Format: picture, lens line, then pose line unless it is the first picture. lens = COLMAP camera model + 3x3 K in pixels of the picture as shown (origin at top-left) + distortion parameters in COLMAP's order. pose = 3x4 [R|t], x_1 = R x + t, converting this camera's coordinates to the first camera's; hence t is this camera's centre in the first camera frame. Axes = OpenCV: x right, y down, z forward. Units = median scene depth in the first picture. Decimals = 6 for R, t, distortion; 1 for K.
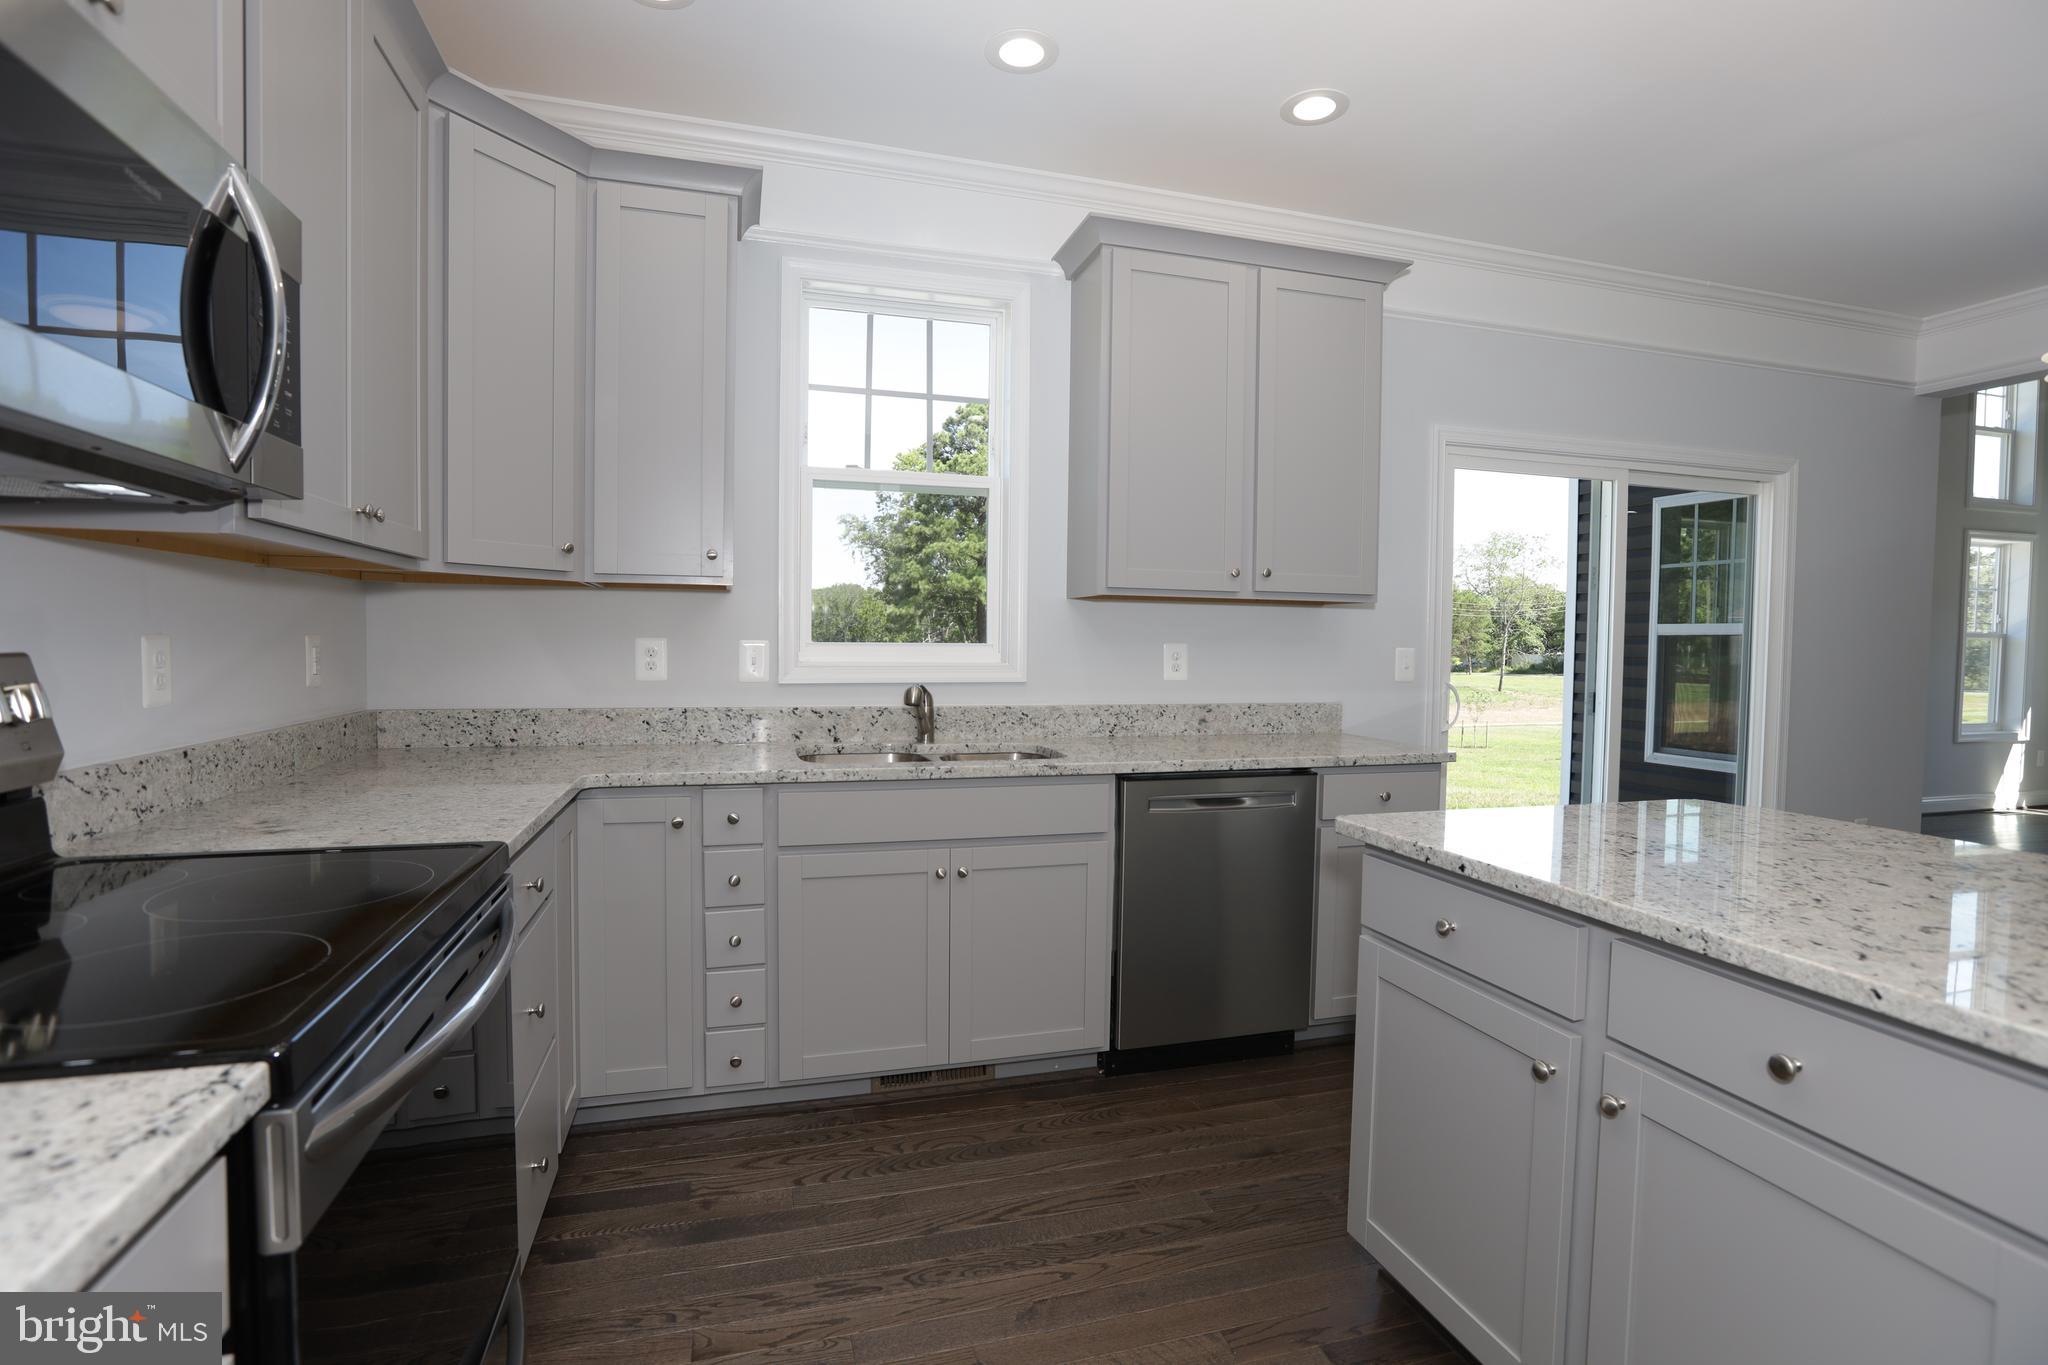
lens RADIAL K [[1014.6, 0, 1017.1], [0, 1014.6, 672.4], [0, 0, 1]] dist [-0.016670, 0.003375]
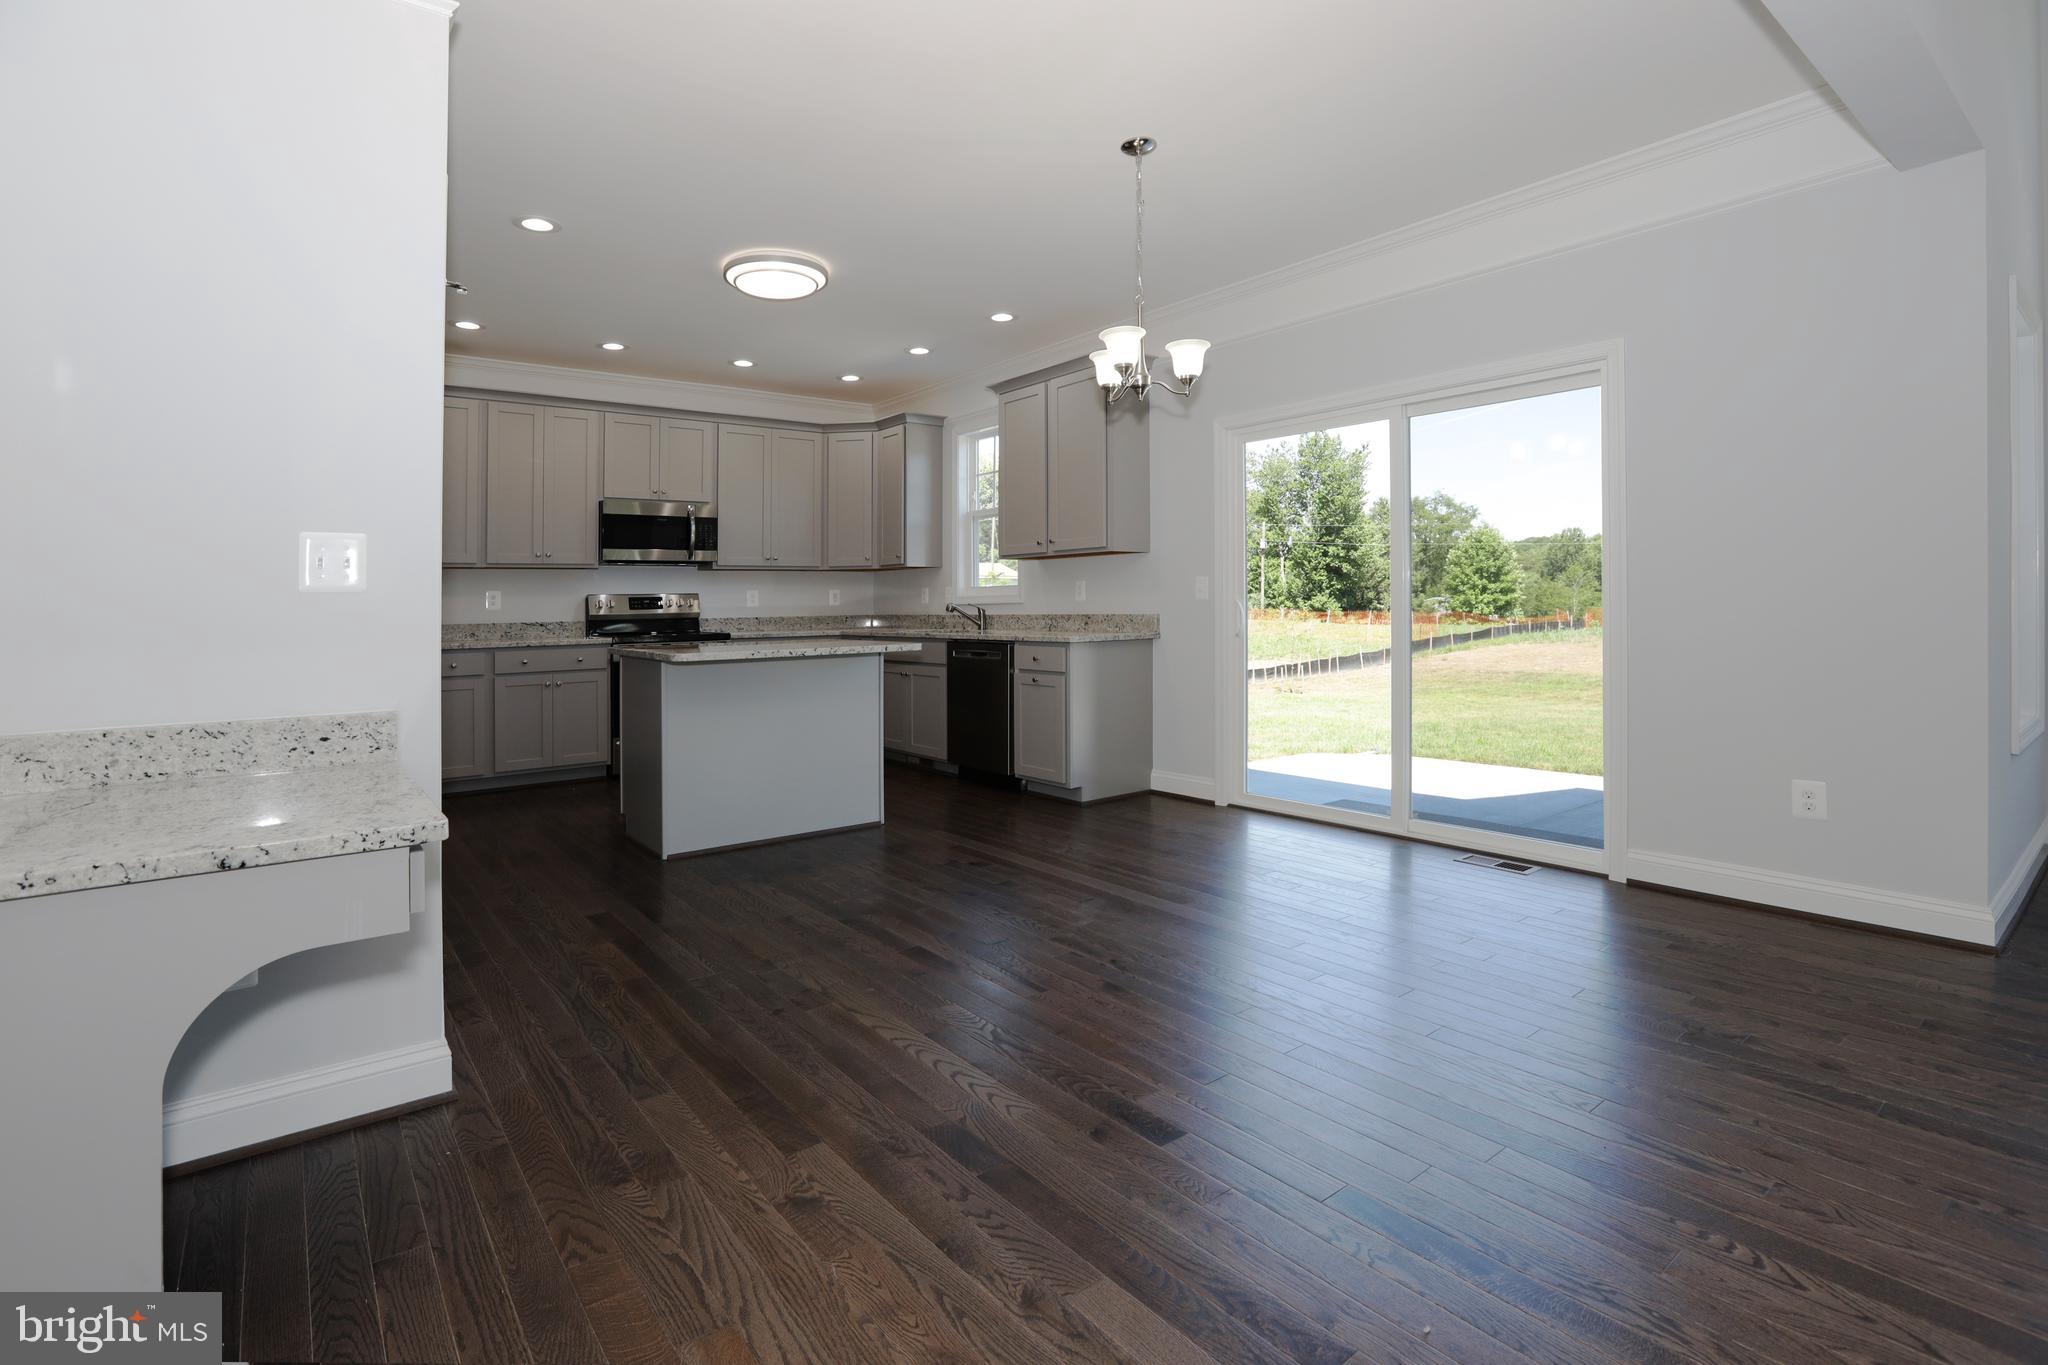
lens RADIAL K [[945.1, 0, 997.7], [0, 945.1, 590.1], [0, 0, 1]] dist [-0.029829, 0.002916]
pose [[0.342330, -0.033572, -0.938980, 1.776326], [-0.012164, 0.999119, -0.040157, 0.061103], [0.939501, 0.025168, 0.341620, 0.313479]]
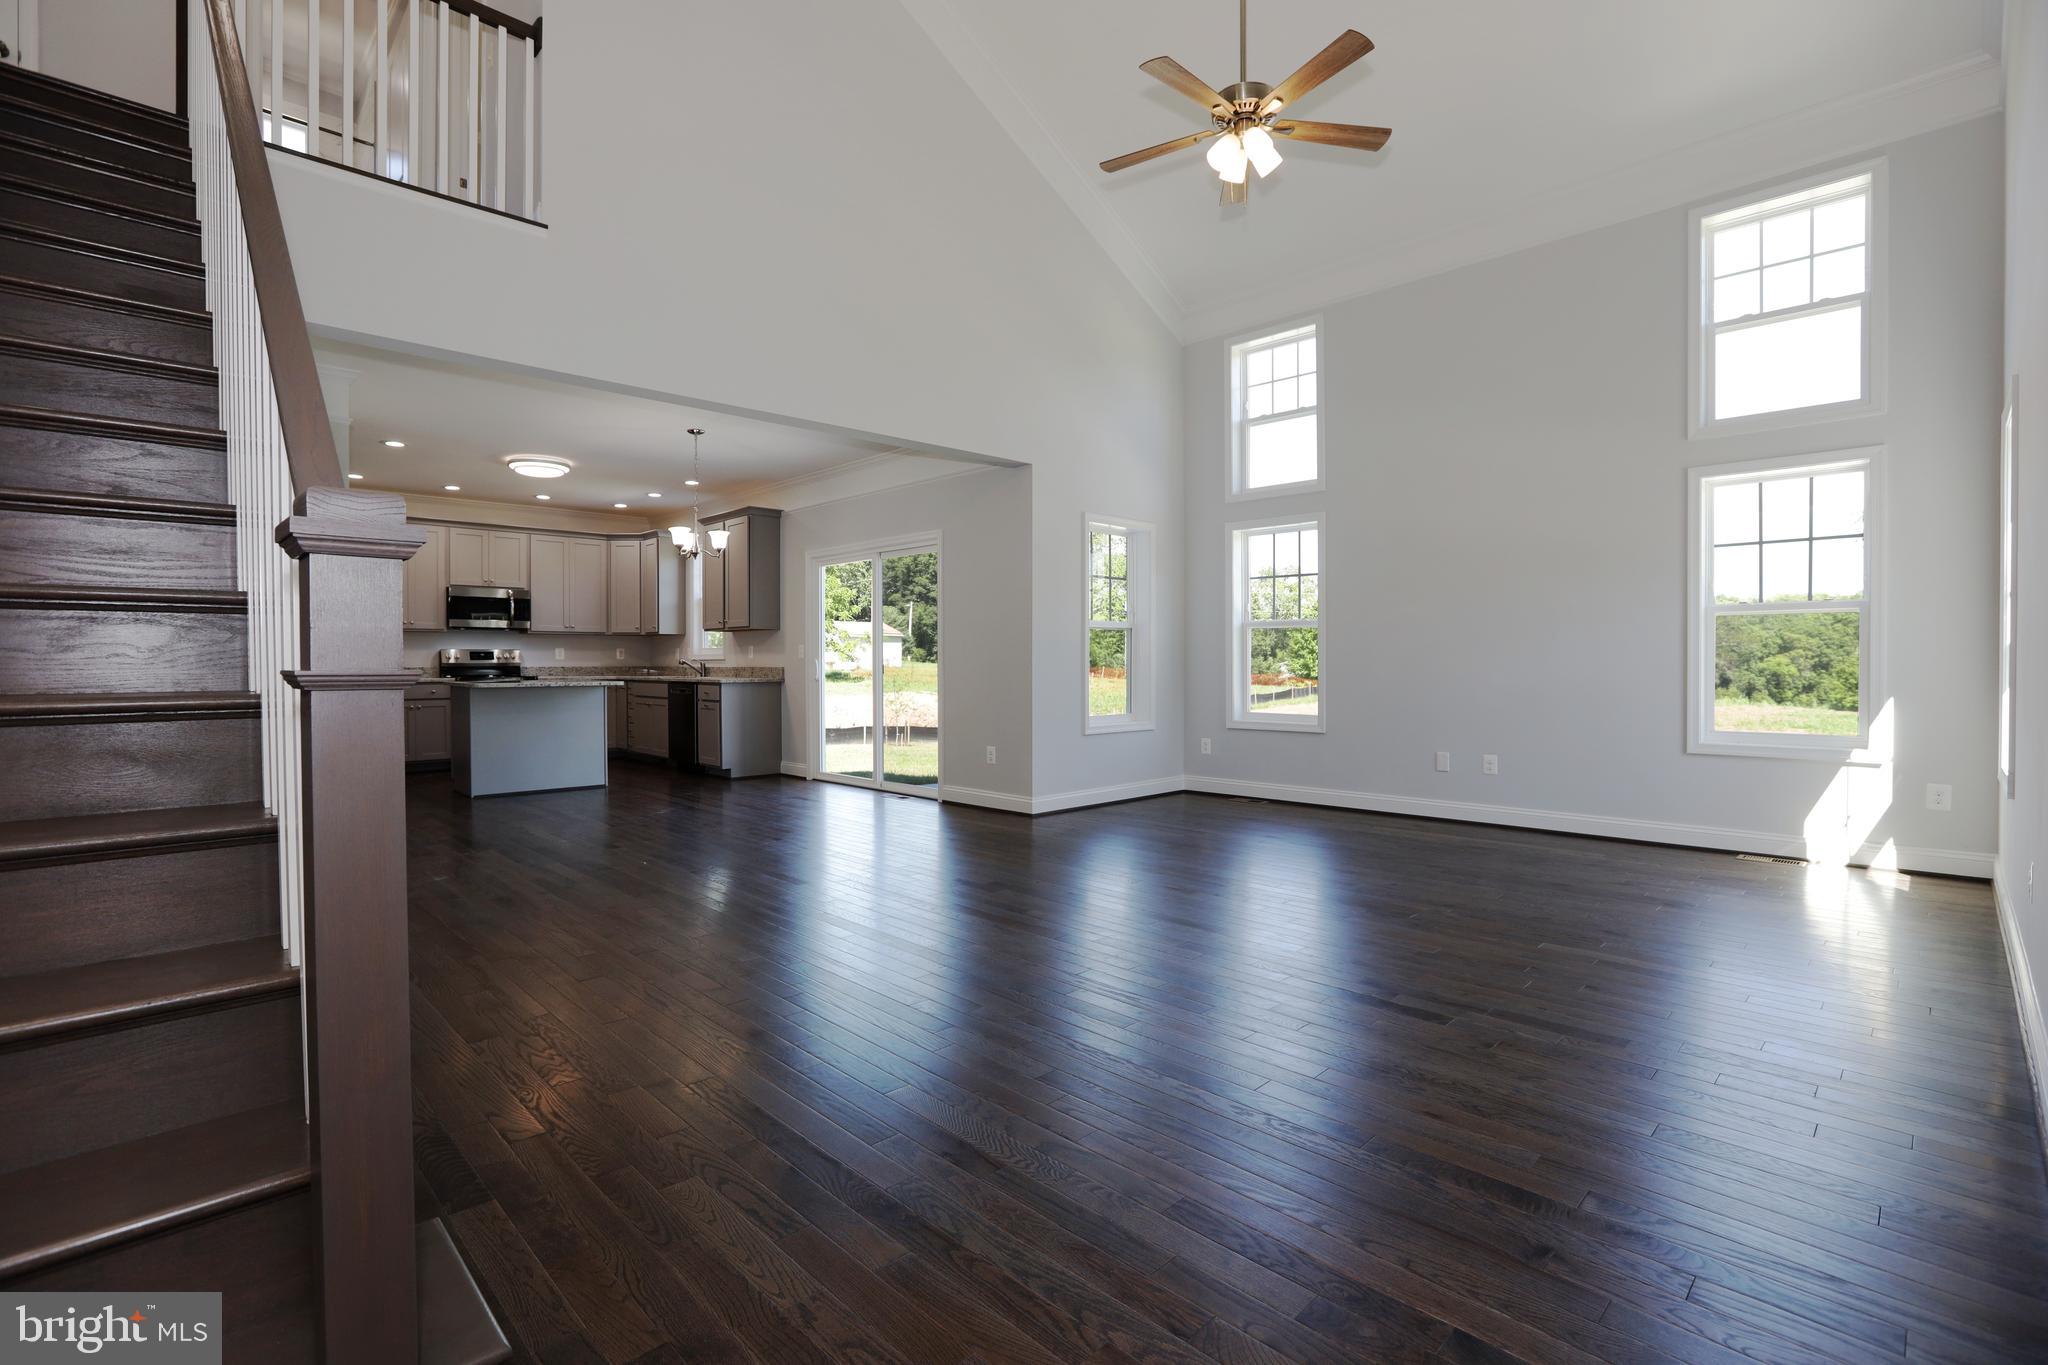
lens RADIAL K [[945.1, 0, 1003.5], [0, 945.1, 671.0], [0, 0, 1]] dist [-0.029829, 0.002916]
pose [[0.422450, -0.005250, -0.906371, 3.027189], [-0.024194, 0.999562, -0.017066, 0.075625], [0.906063, 0.029138, 0.422138, 0.548715]]
